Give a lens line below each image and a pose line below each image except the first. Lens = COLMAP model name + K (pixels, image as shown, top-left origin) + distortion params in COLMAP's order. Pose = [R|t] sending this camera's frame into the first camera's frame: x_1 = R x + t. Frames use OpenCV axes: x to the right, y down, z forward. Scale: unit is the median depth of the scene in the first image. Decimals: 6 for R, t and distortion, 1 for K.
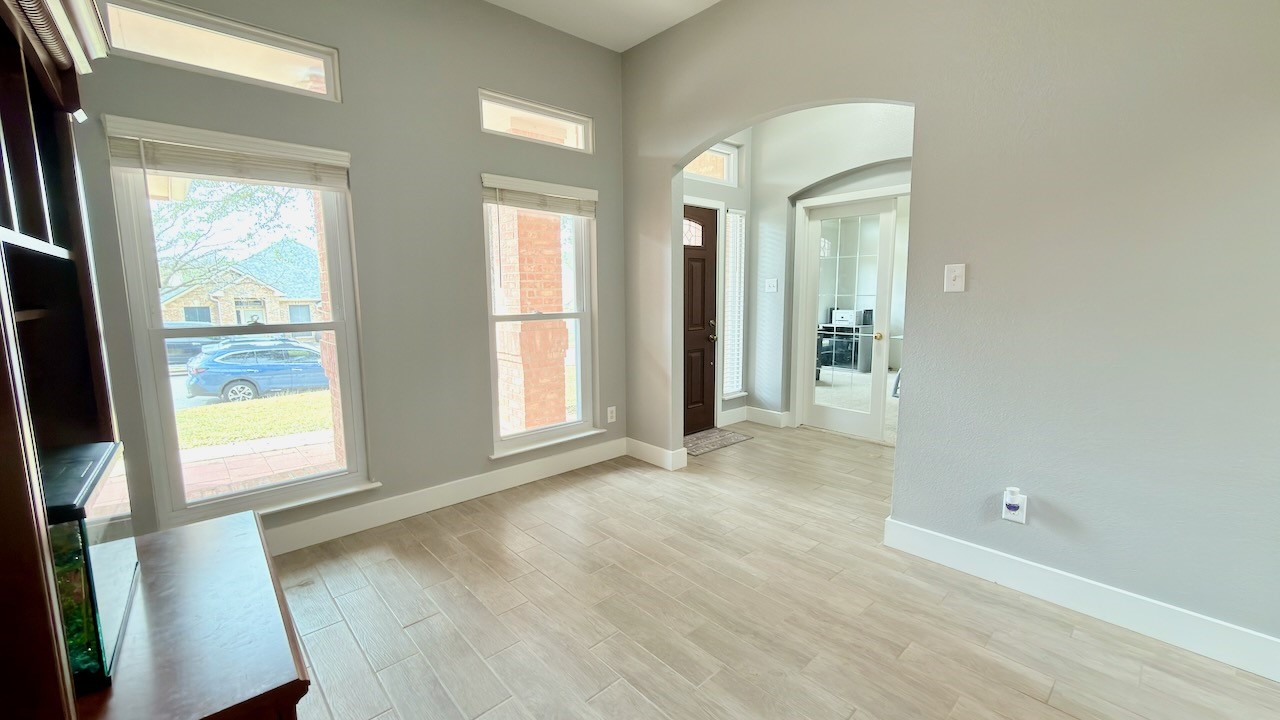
lens RADIAL K [[513.0, 0, 640.9], [0, 513.0, 355.7], [0, 0, 1]] dist [-0.000395, -0.000009]
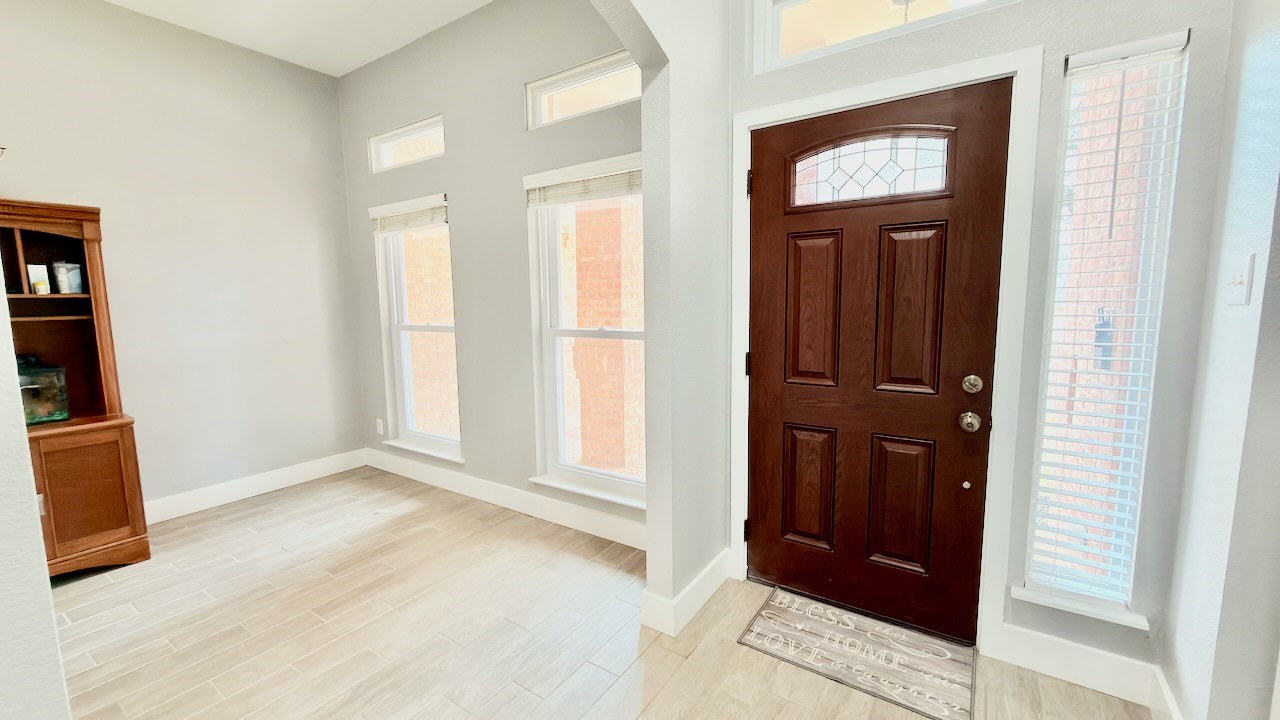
lens RADIAL K [[513.0, 0, 640.1], [0, 513.0, 358.5], [0, 0, 1]] dist [-0.000395, -0.000009]
pose [[0.245339, 0.109940, -0.963183, 0.563543], [-0.113981, 0.989929, 0.083960, -0.107205], [0.962713, 0.089186, 0.255399, 0.824561]]
